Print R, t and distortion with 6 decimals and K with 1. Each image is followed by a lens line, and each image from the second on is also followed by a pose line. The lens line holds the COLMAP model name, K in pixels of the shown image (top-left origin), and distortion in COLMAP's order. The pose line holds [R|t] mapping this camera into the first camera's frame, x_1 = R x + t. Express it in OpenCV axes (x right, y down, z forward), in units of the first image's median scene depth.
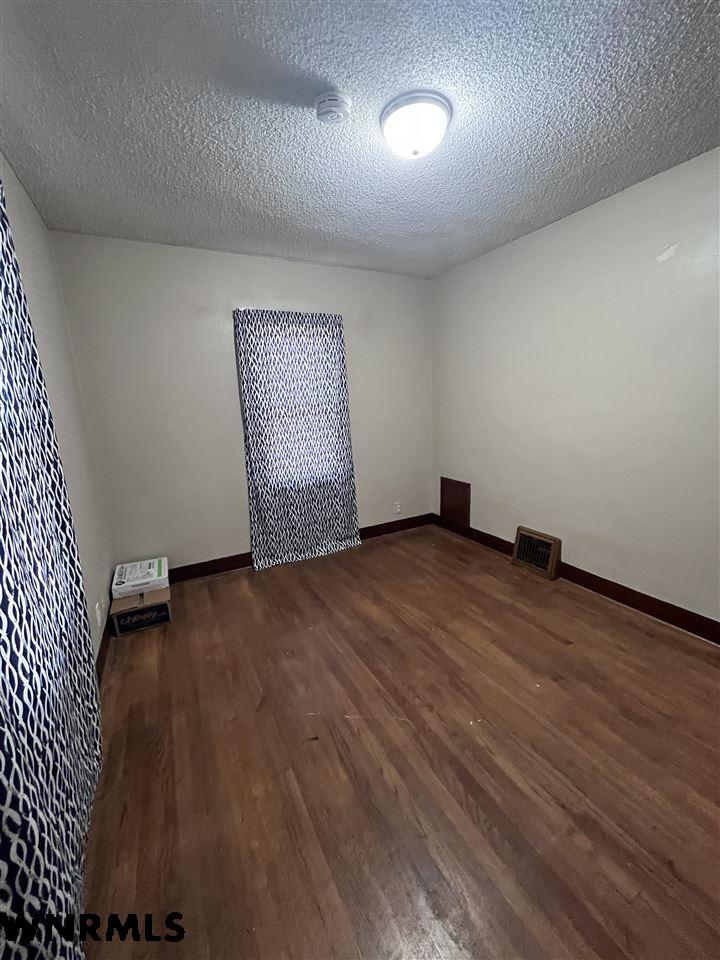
lens RADIAL K [[386.0, 0, 365.7], [0, 386.0, 481.3], [0, 0, 1]] dist [-0.002570, 0.000582]
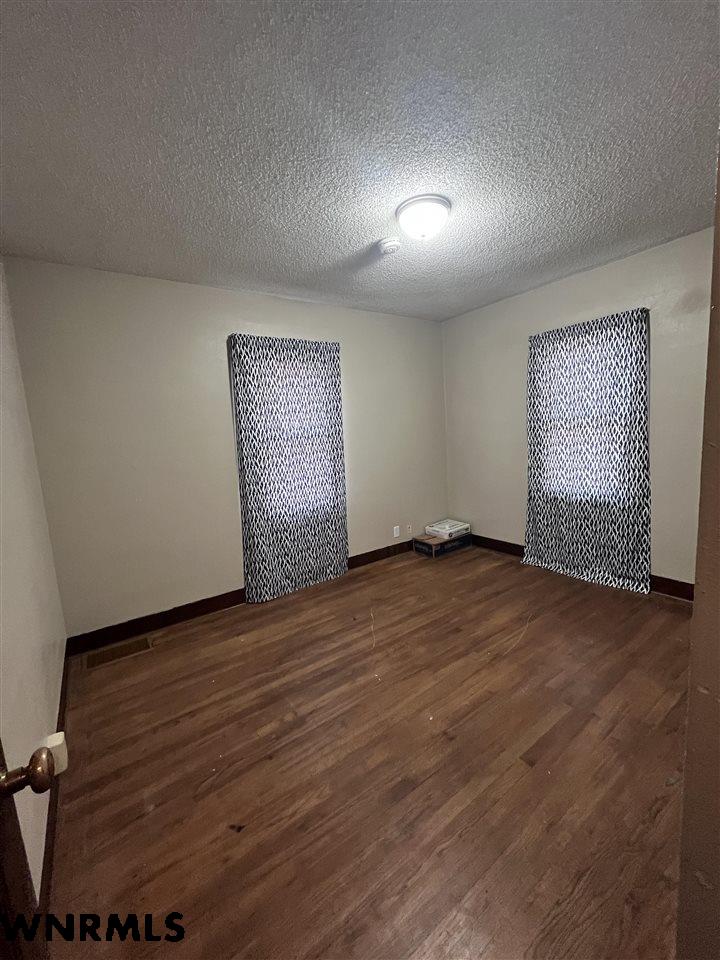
lens RADIAL K [[386.0, 0, 366.0], [0, 386.0, 478.5], [0, 0, 1]] dist [-0.002570, 0.000582]
pose [[0.130909, 0.156954, -0.978891, 1.037834], [-0.151364, 0.978977, 0.136726, -0.138519], [0.979771, 0.130270, 0.151914, 0.496171]]
